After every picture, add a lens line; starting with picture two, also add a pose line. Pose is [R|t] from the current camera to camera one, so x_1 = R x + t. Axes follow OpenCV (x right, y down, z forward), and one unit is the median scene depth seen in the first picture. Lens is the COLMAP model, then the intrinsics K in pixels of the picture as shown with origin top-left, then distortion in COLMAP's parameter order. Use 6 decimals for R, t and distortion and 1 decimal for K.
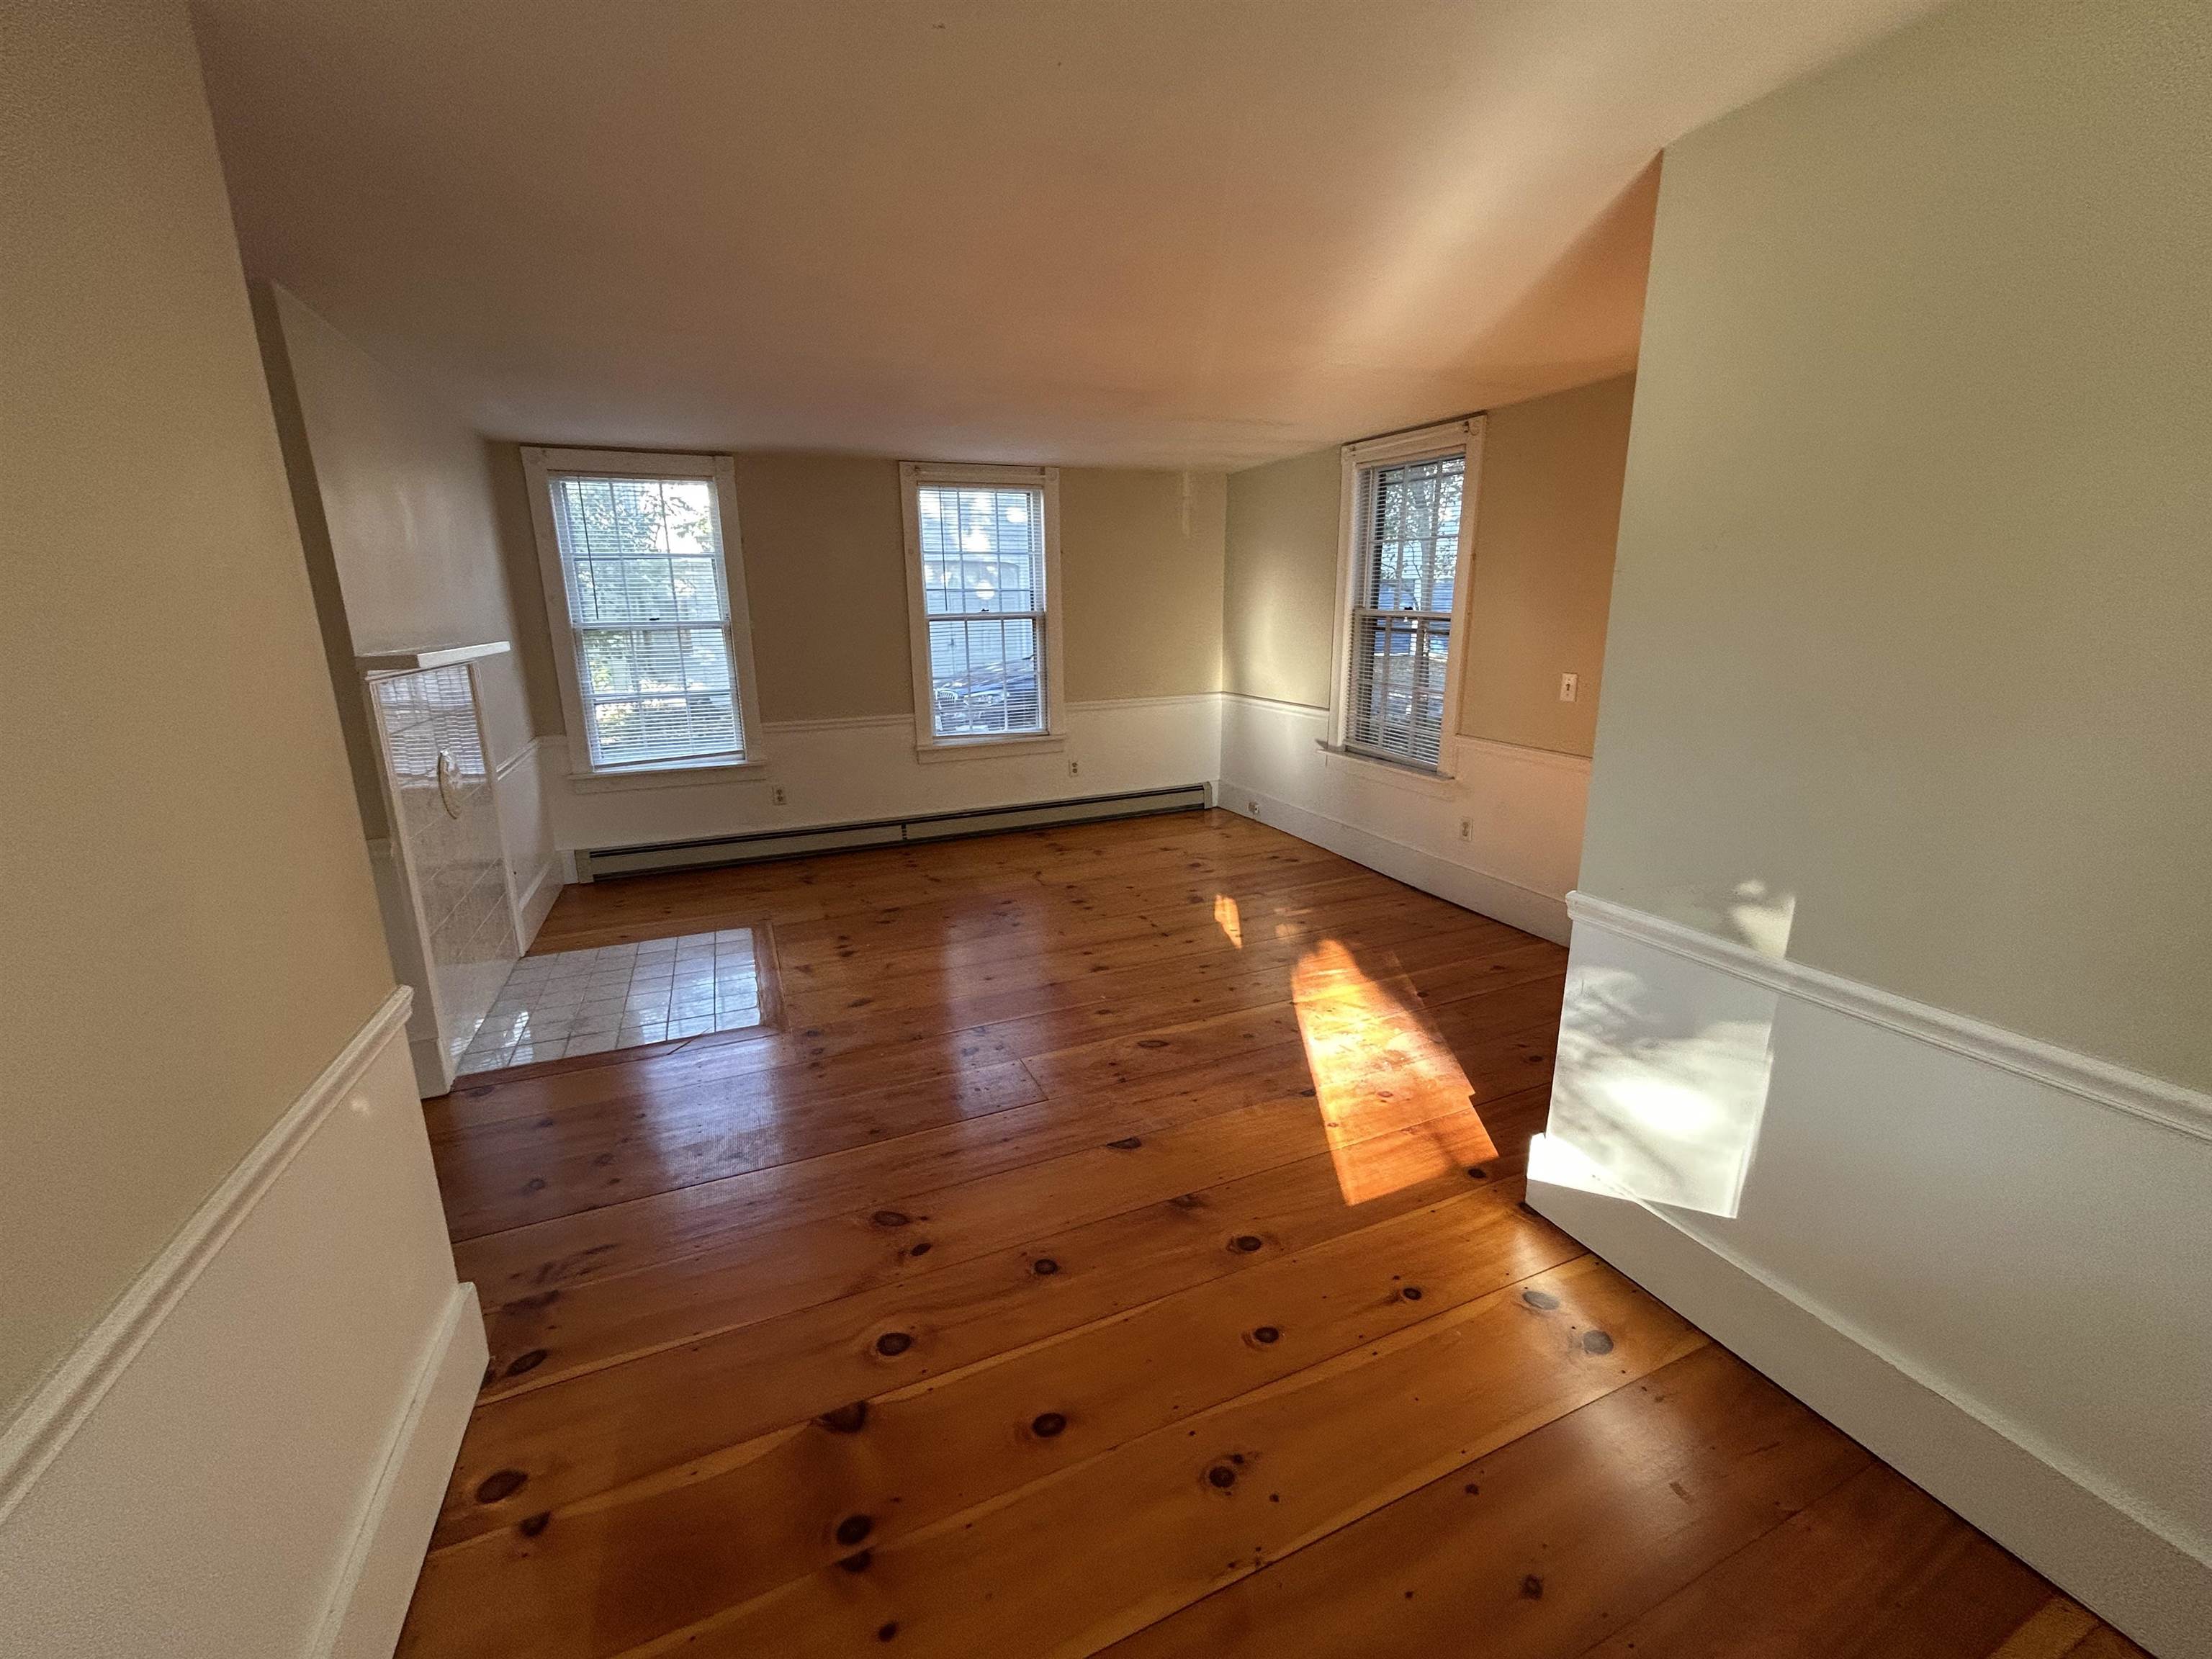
lens RADIAL K [[890.8, 0, 1103.2], [0, 890.8, 824.7], [0, 0, 1]] dist [-0.001143, -0.000125]
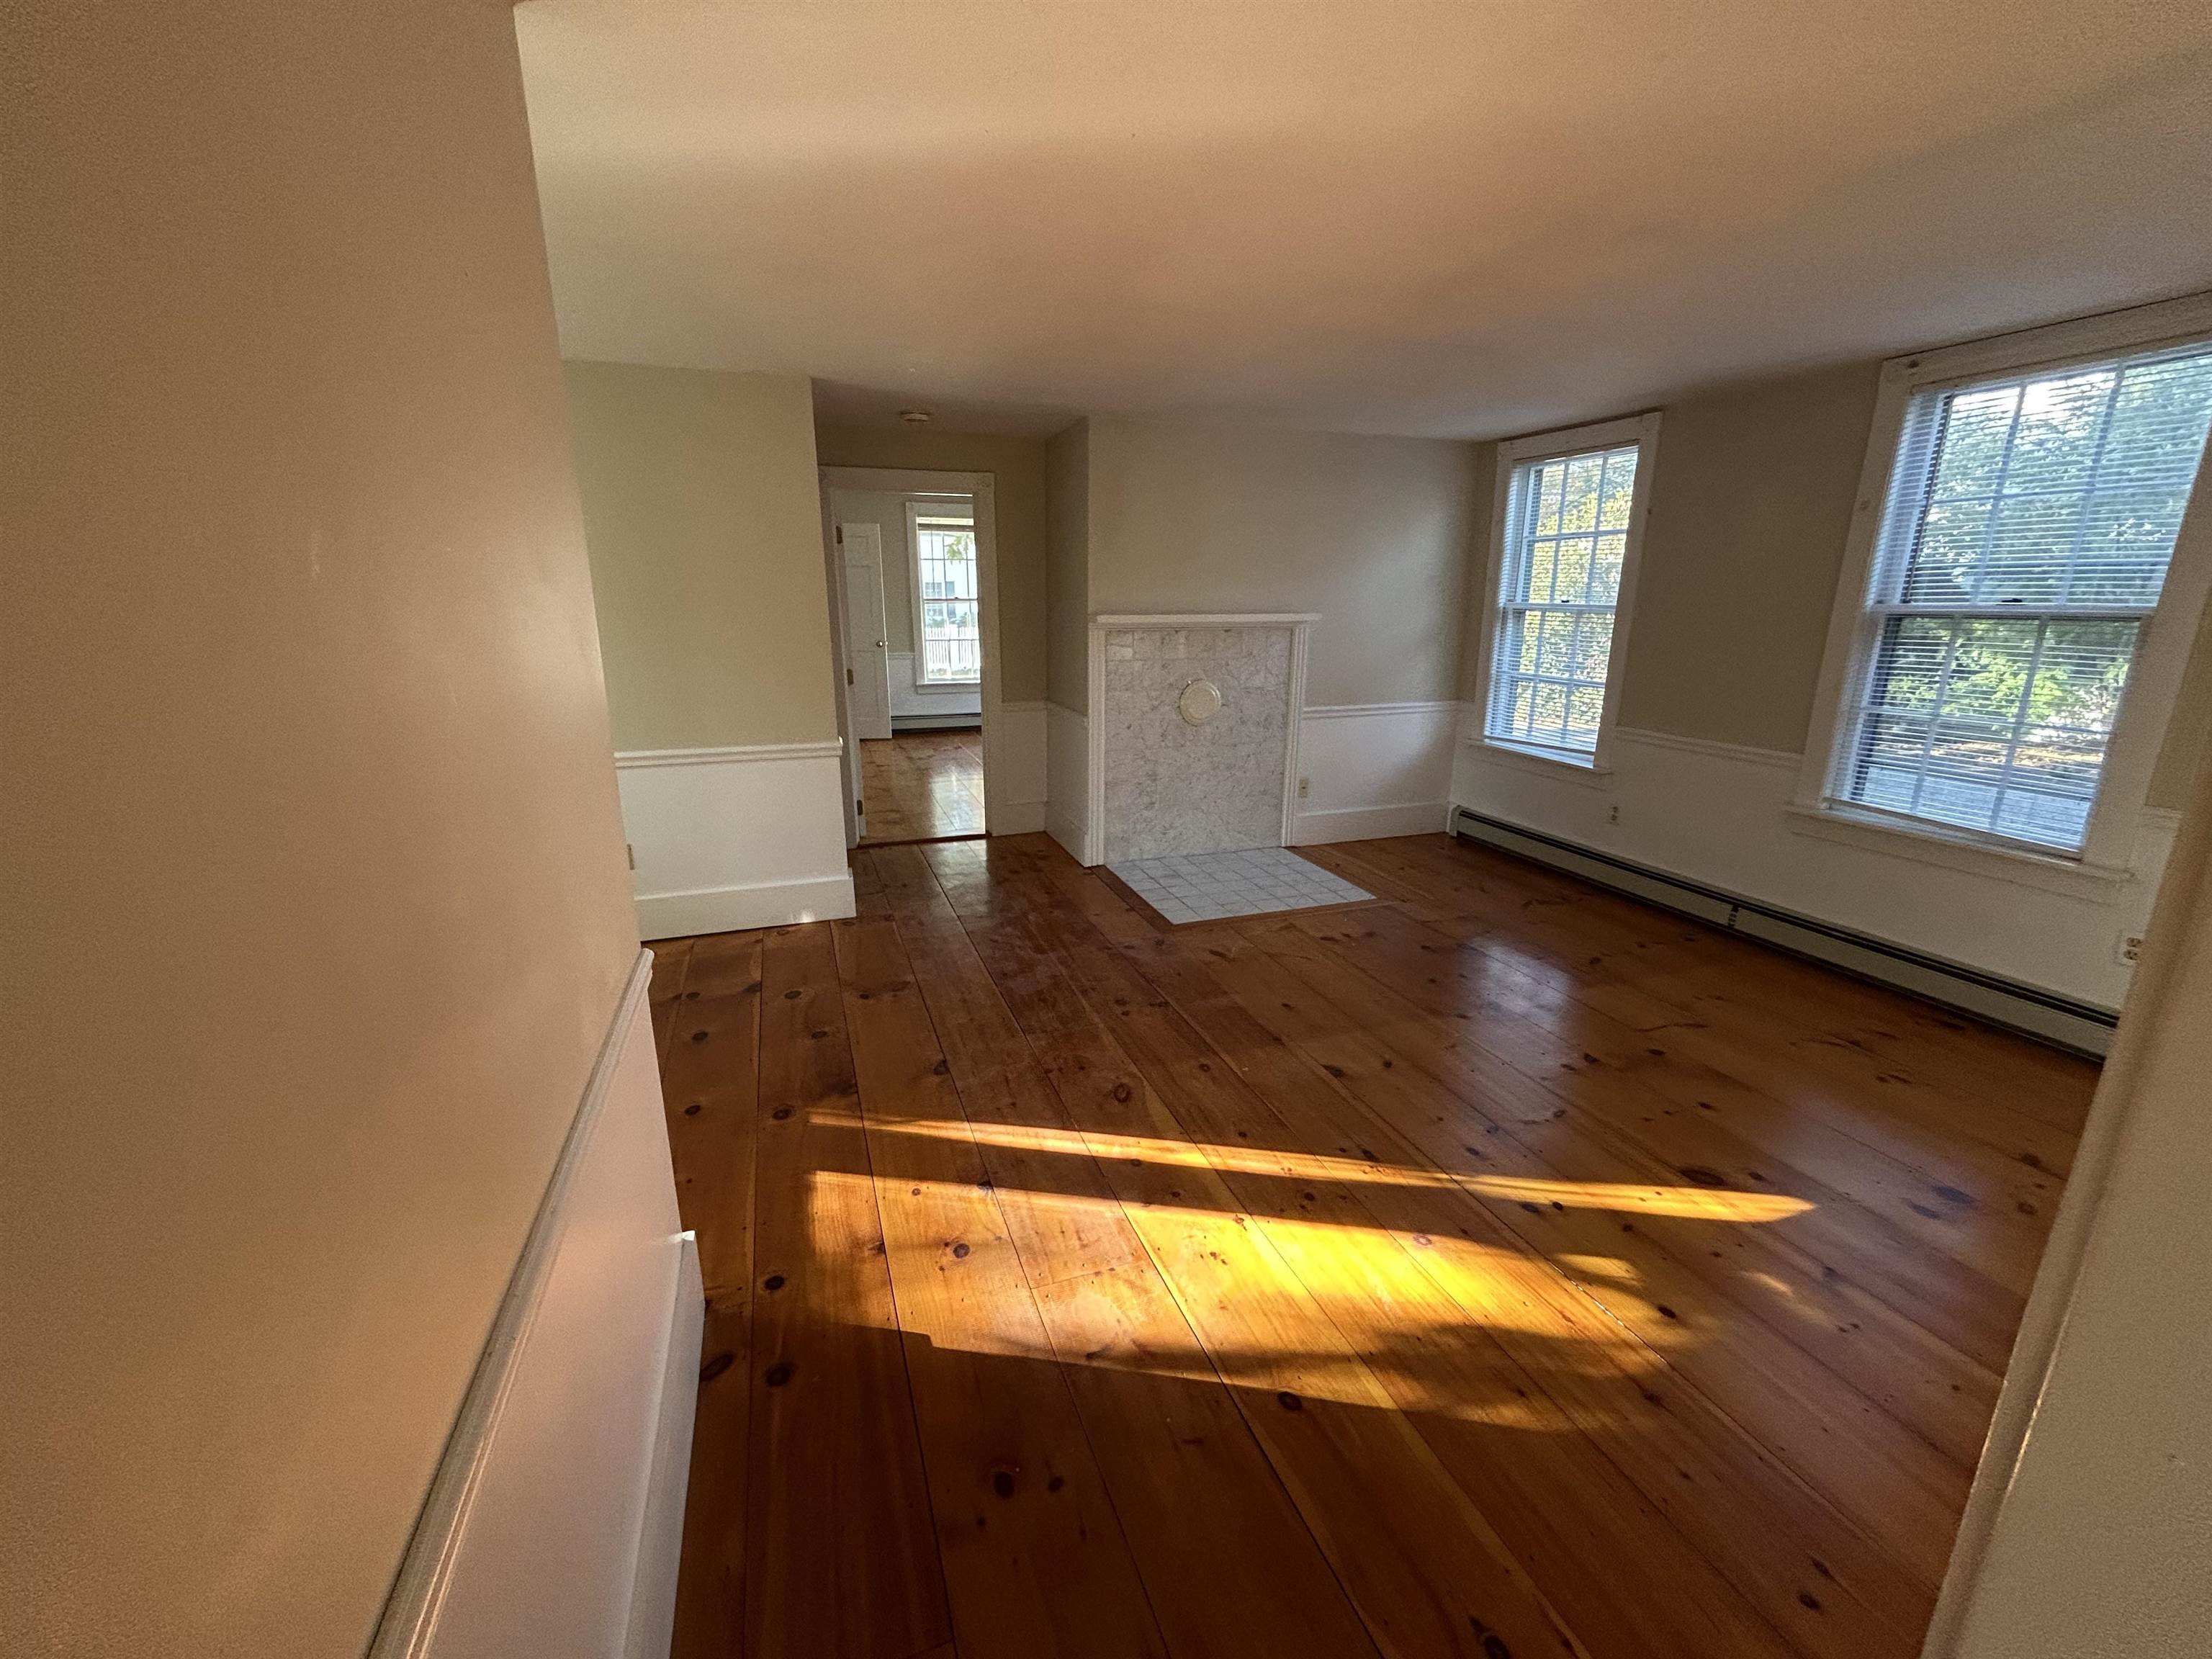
lens RADIAL K [[890.8, 0, 1103.2], [0, 890.8, 824.7], [0, 0, 1]] dist [-0.001143, -0.000125]
pose [[-0.066398, 0.267600, -0.961240, 0.534979], [-0.237828, 0.931355, 0.275709, -0.155306], [0.969035, 0.246916, 0.001803, 0.584062]]
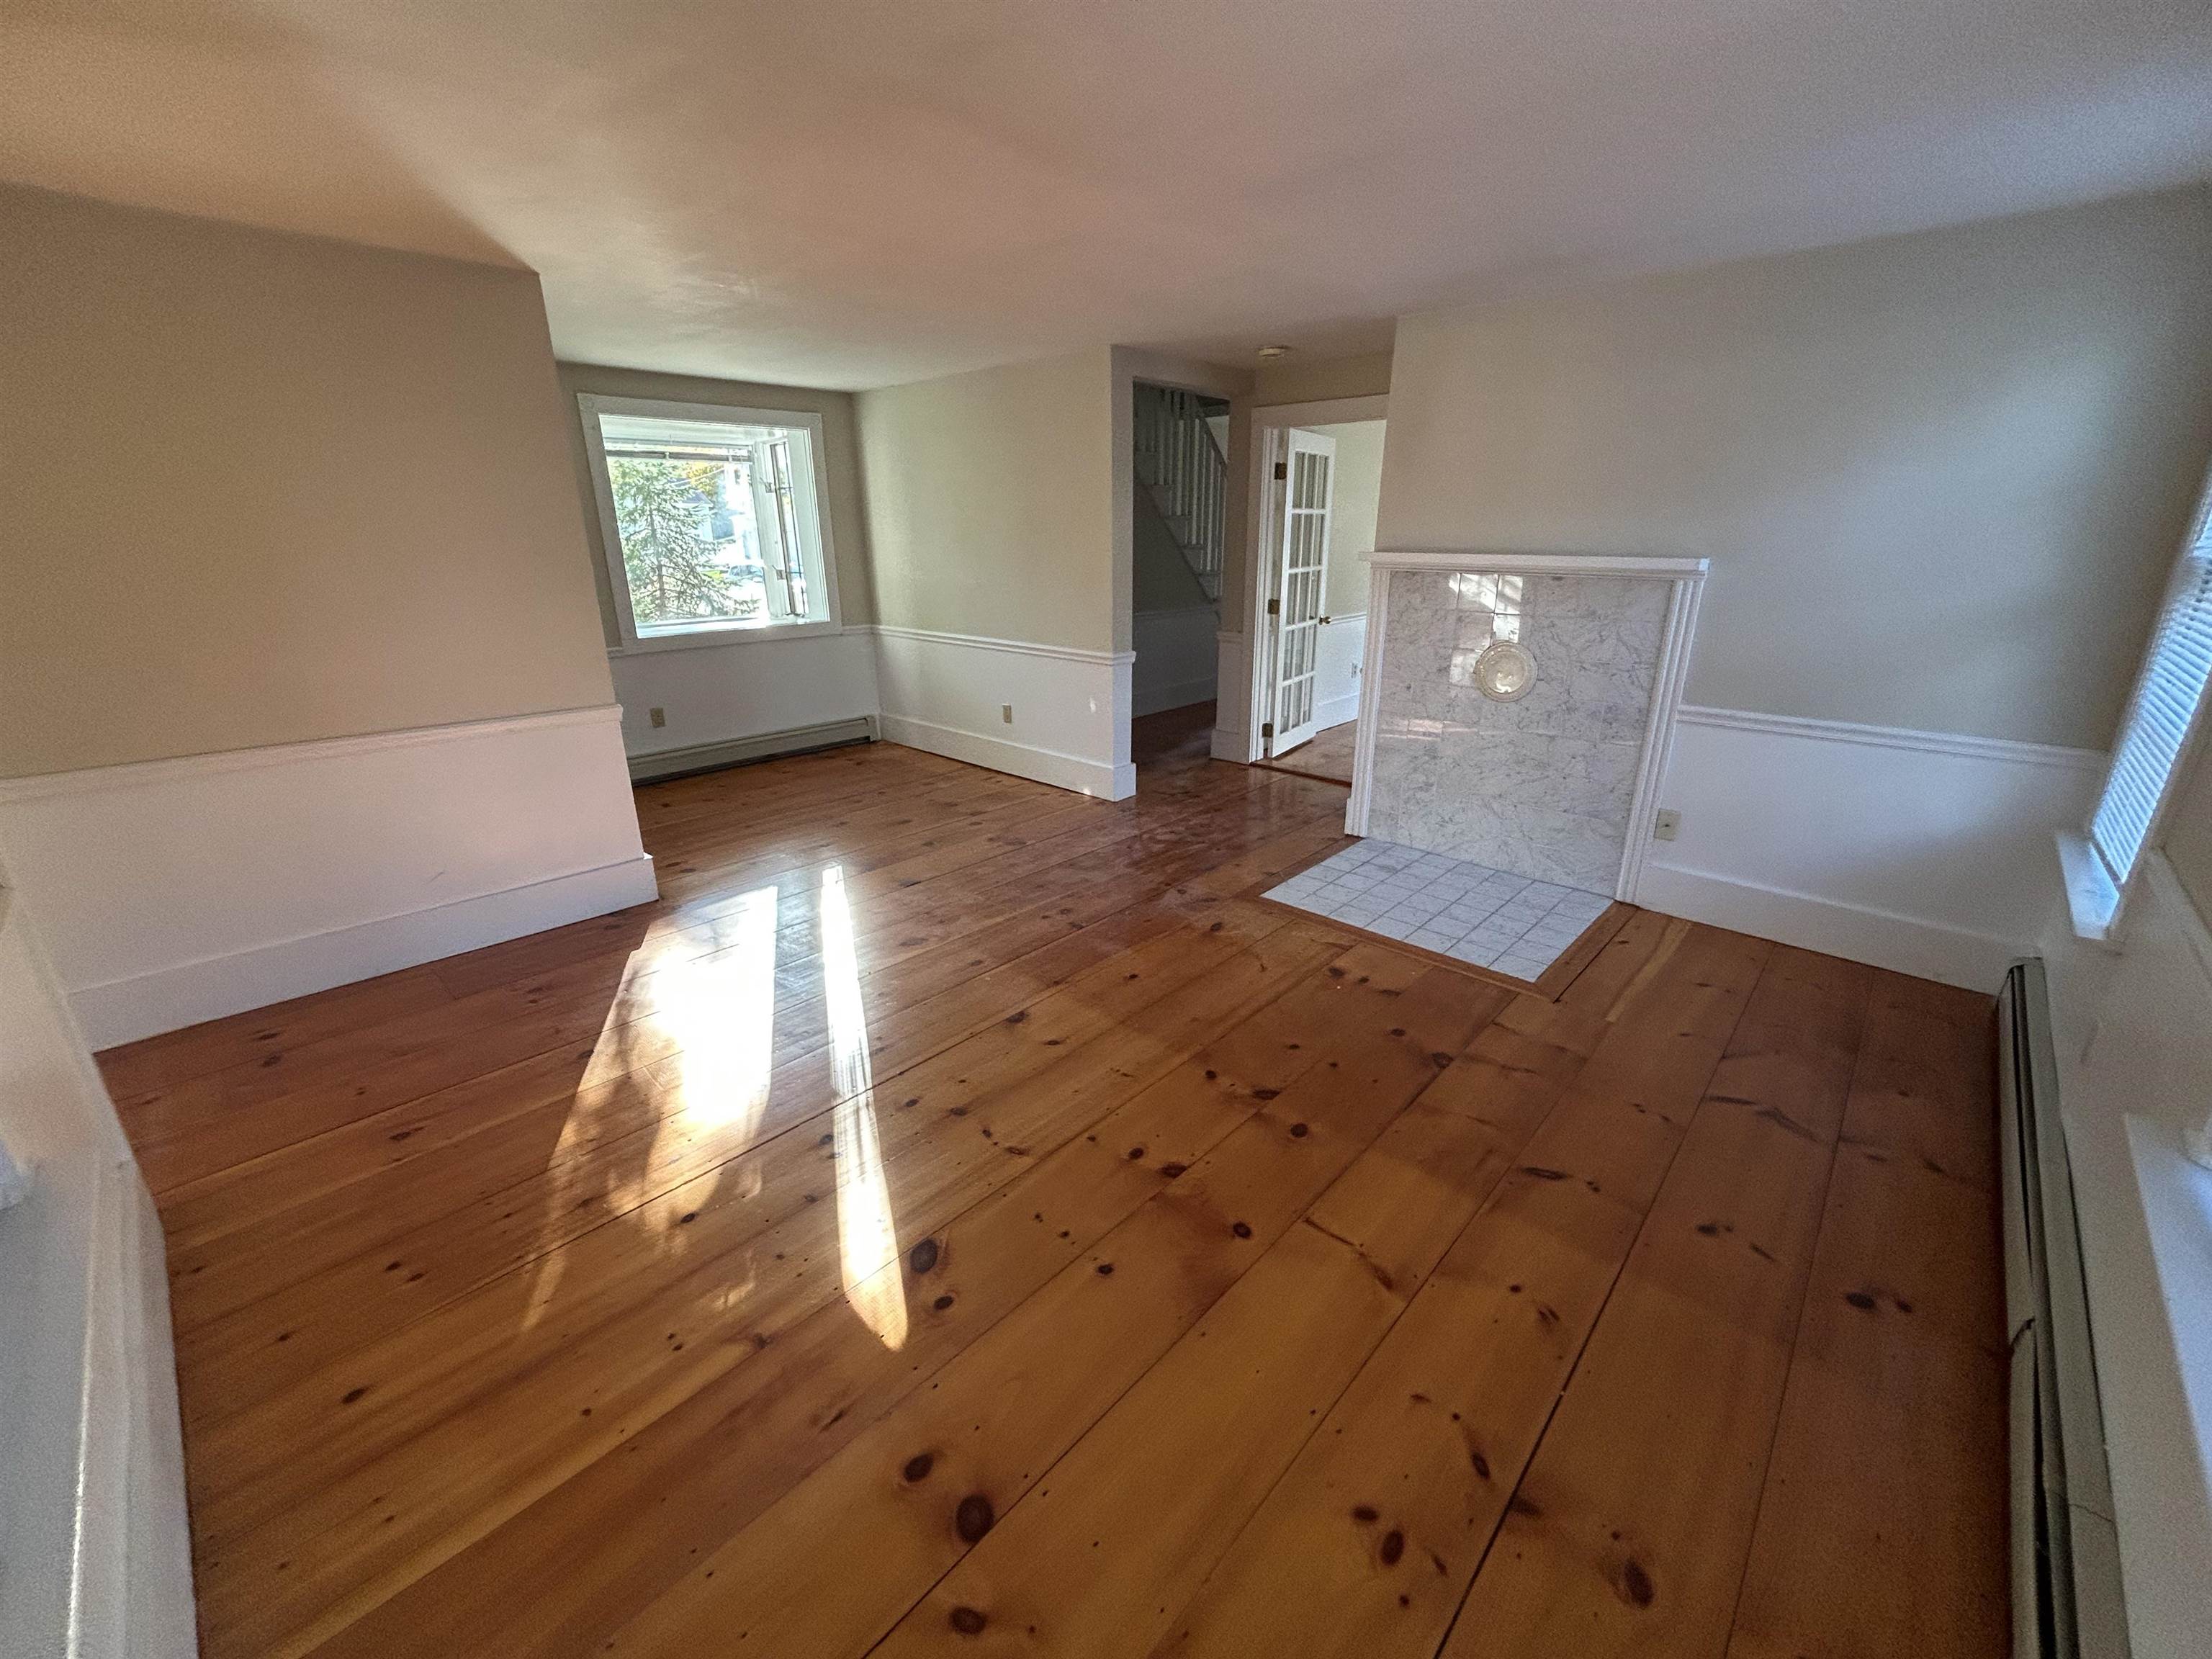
lens RADIAL K [[890.8, 0, 1103.2], [0, 890.8, 824.7], [0, 0, 1]] dist [-0.001143, -0.000125]
pose [[-0.917161, 0.145211, -0.371118, 0.145953], [-0.076420, 0.849883, 0.521402, -0.297400], [0.391120, 0.506570, -0.768382, 1.187847]]
